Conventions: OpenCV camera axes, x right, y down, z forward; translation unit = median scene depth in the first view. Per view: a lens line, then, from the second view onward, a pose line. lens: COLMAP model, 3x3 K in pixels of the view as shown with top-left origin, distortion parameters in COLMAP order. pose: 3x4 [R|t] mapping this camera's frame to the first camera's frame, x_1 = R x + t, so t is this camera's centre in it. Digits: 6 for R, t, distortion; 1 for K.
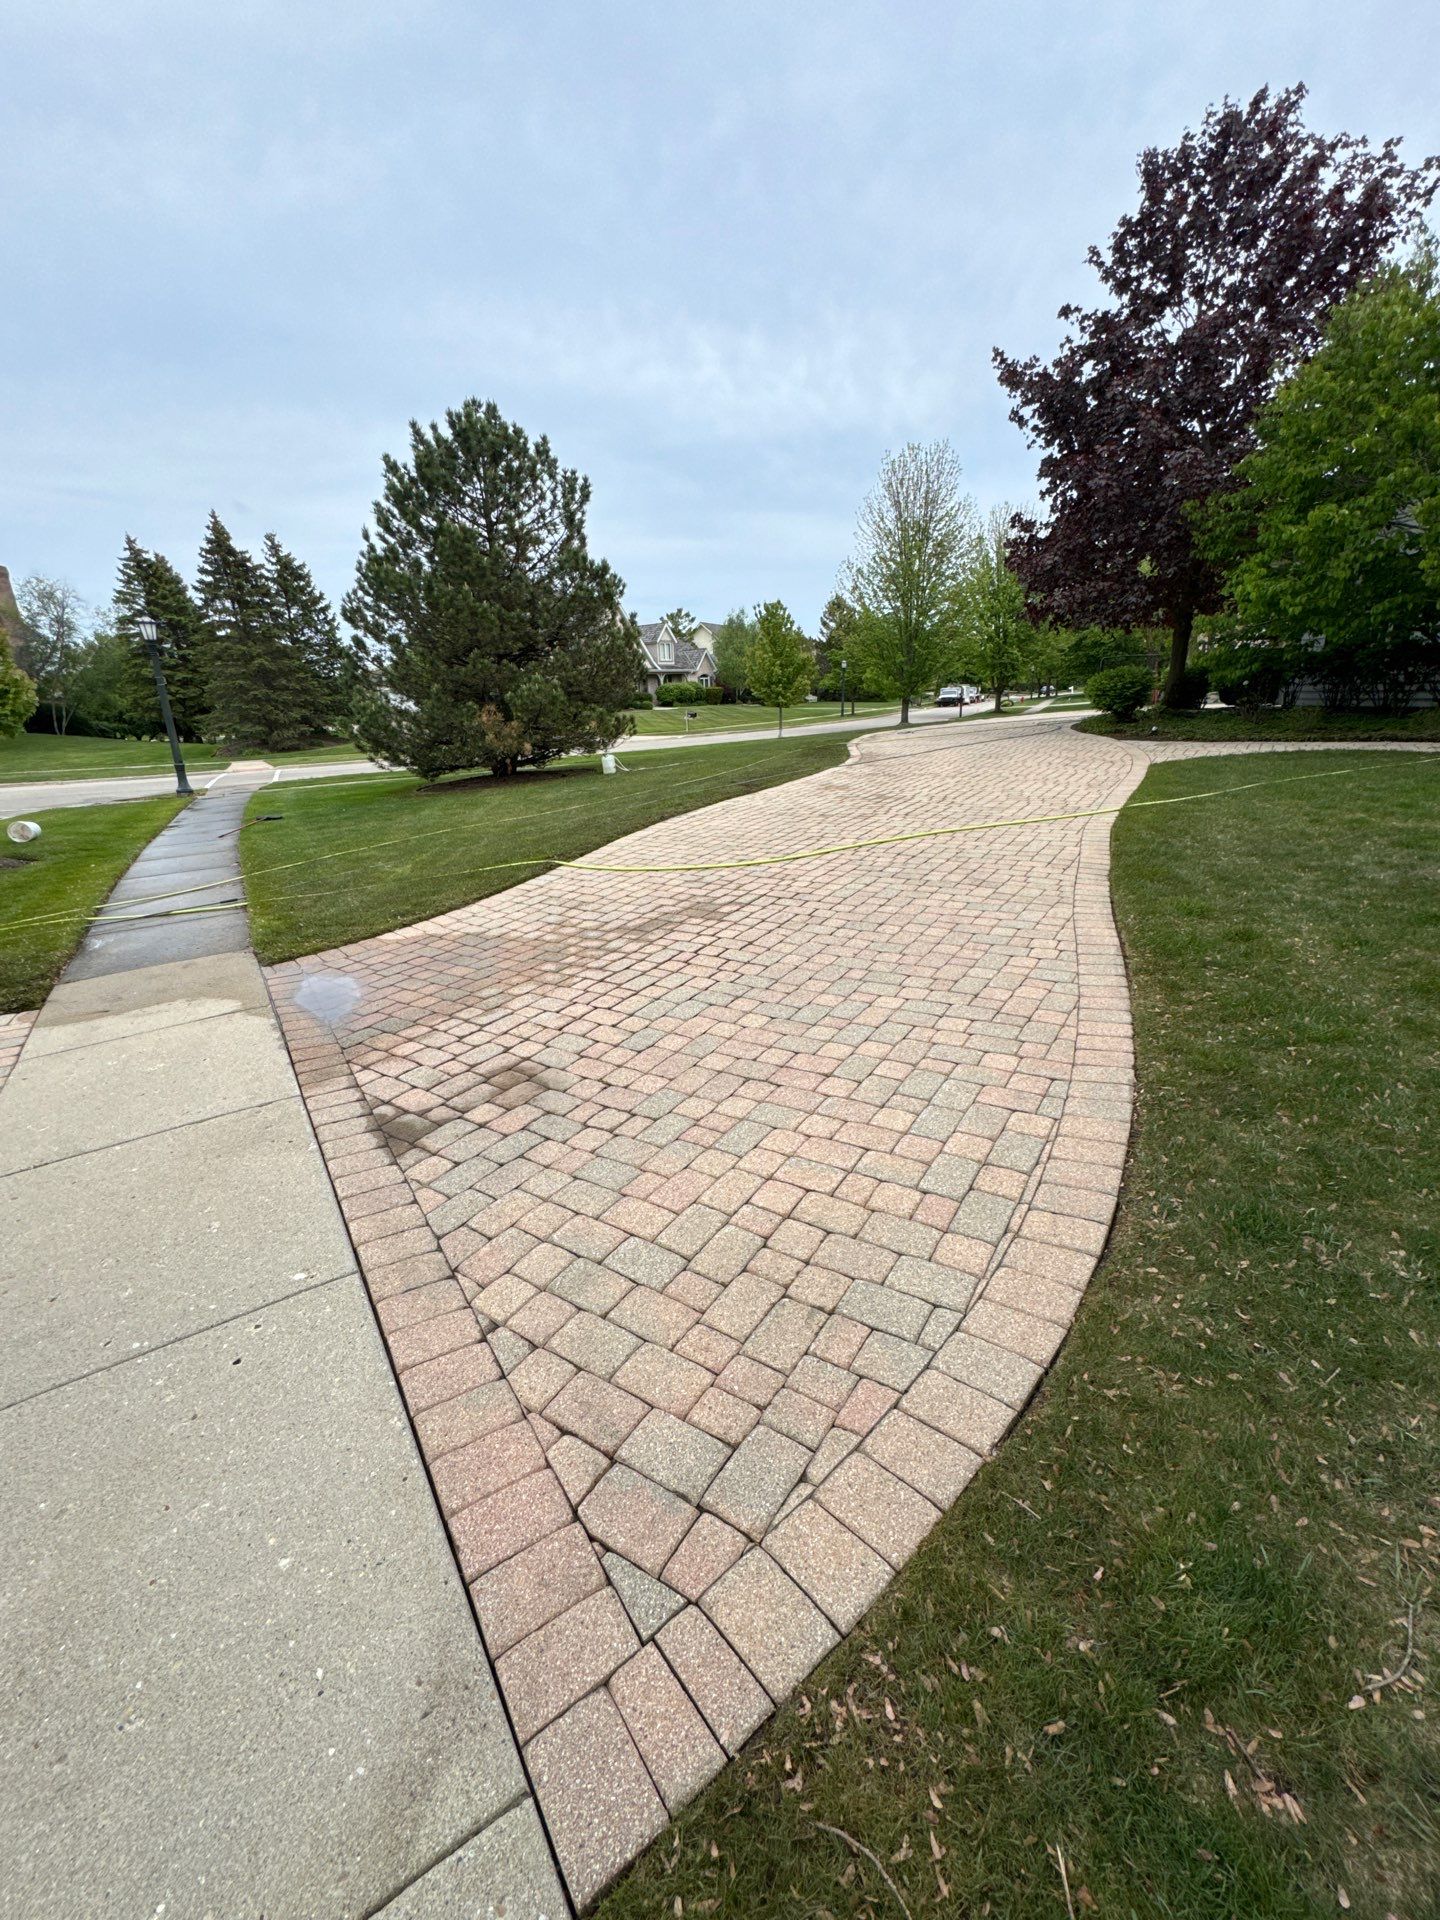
lens RADIAL K [[810.7, 0, 720.0], [0, 810.7, 960.0], [0, 0, 1]] dist [-0.000588, -0.000127]
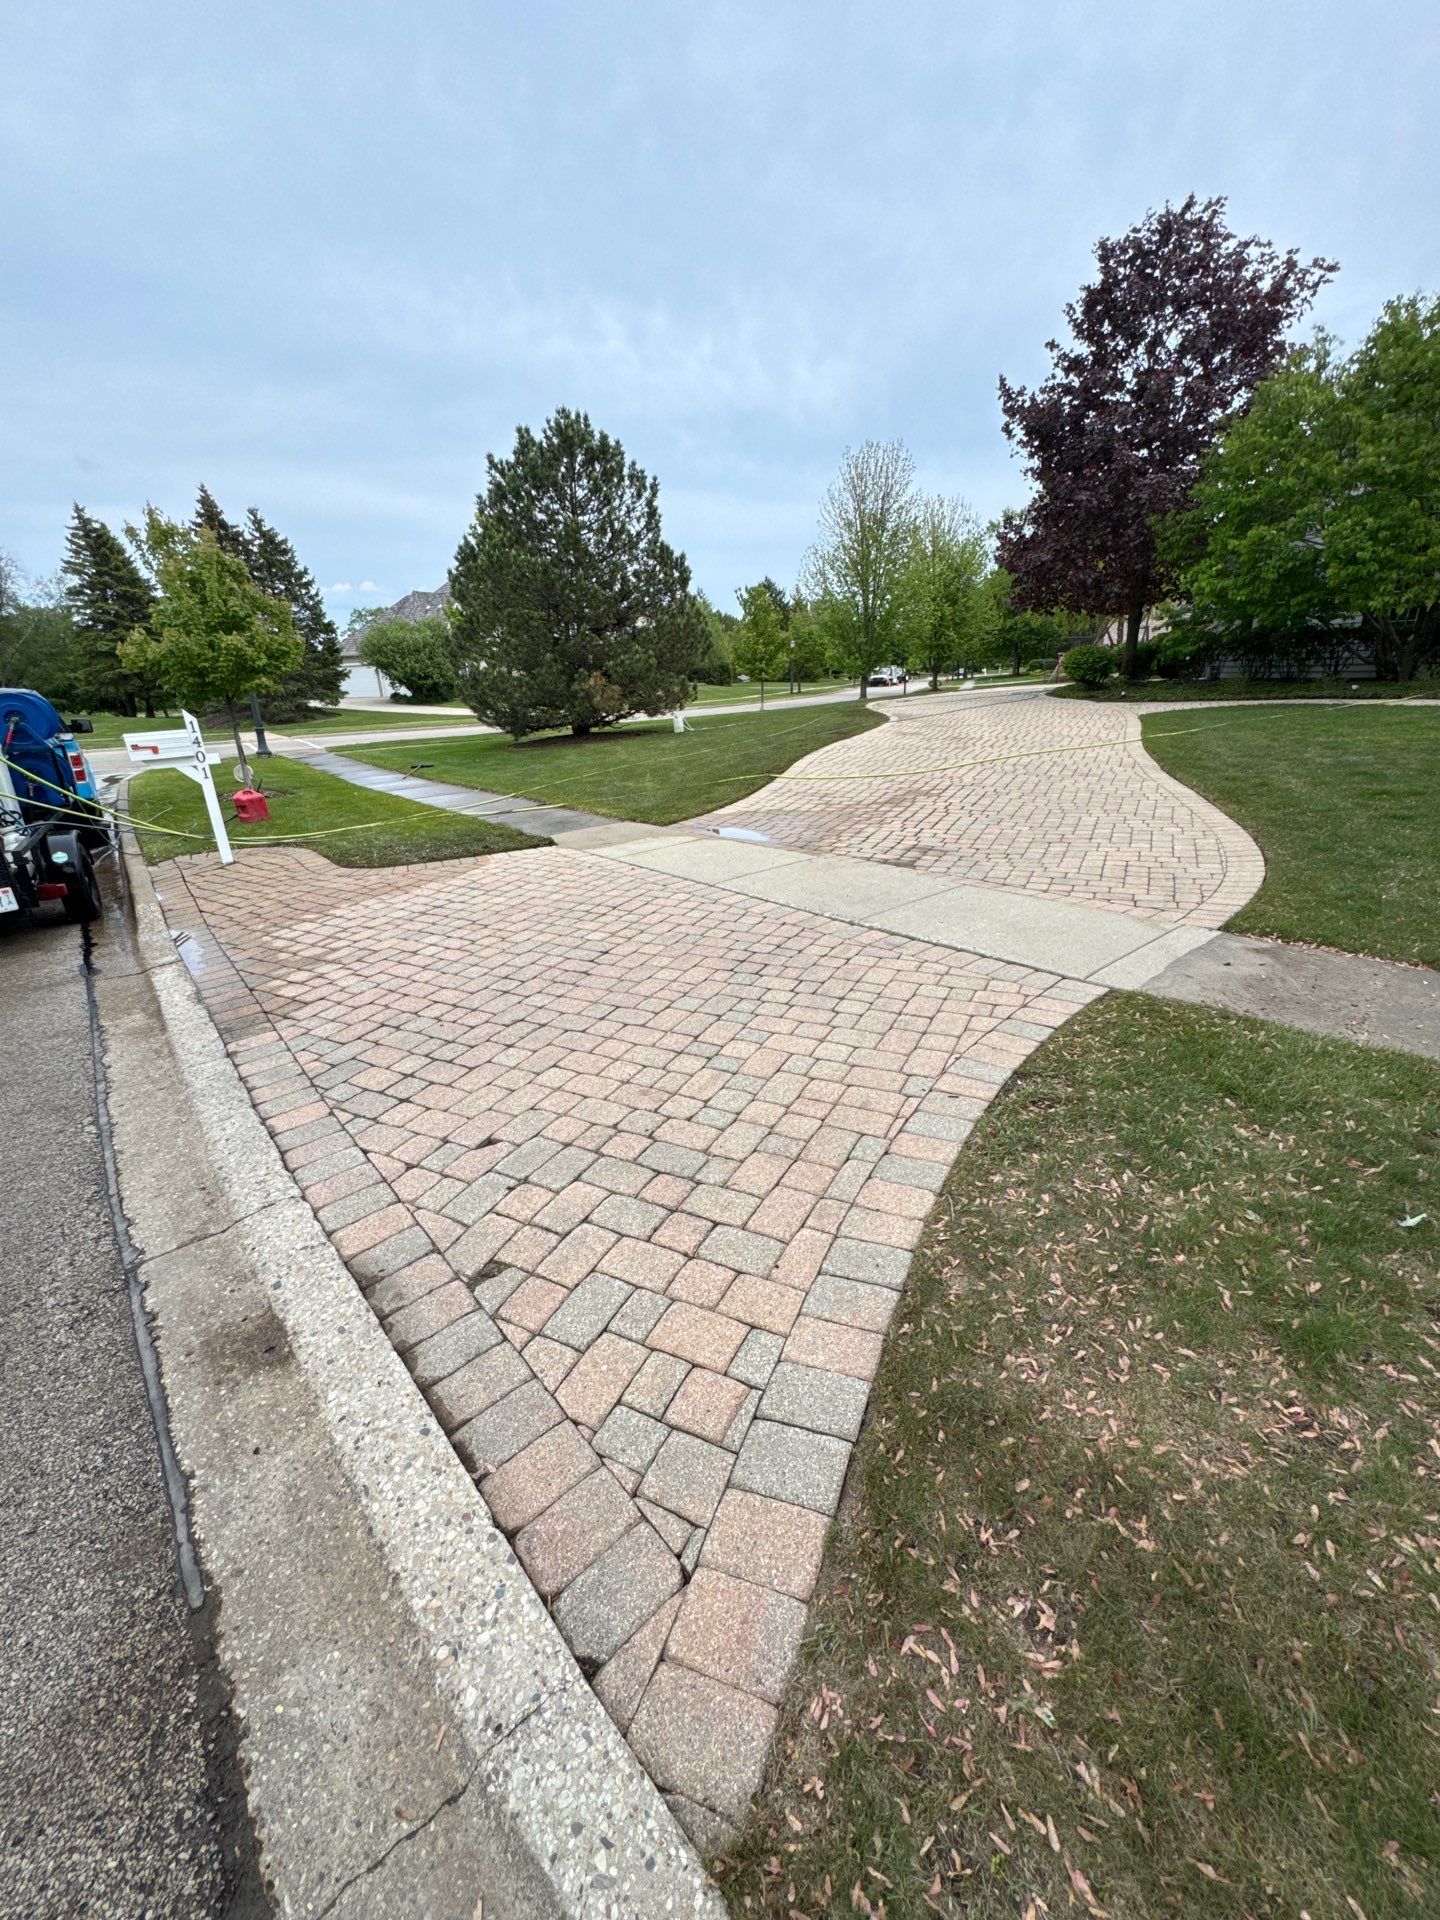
lens RADIAL K [[829.4, 0, 720.0], [0, 829.4, 960.0], [0, 0, 1]] dist [-0.000215, 0.000542]
pose [[0.993235, -0.032698, 0.111425, -0.212194], [0.031403, 0.999418, 0.013355, 0.080543], [-0.111797, -0.009766, 0.993683, -0.190150]]
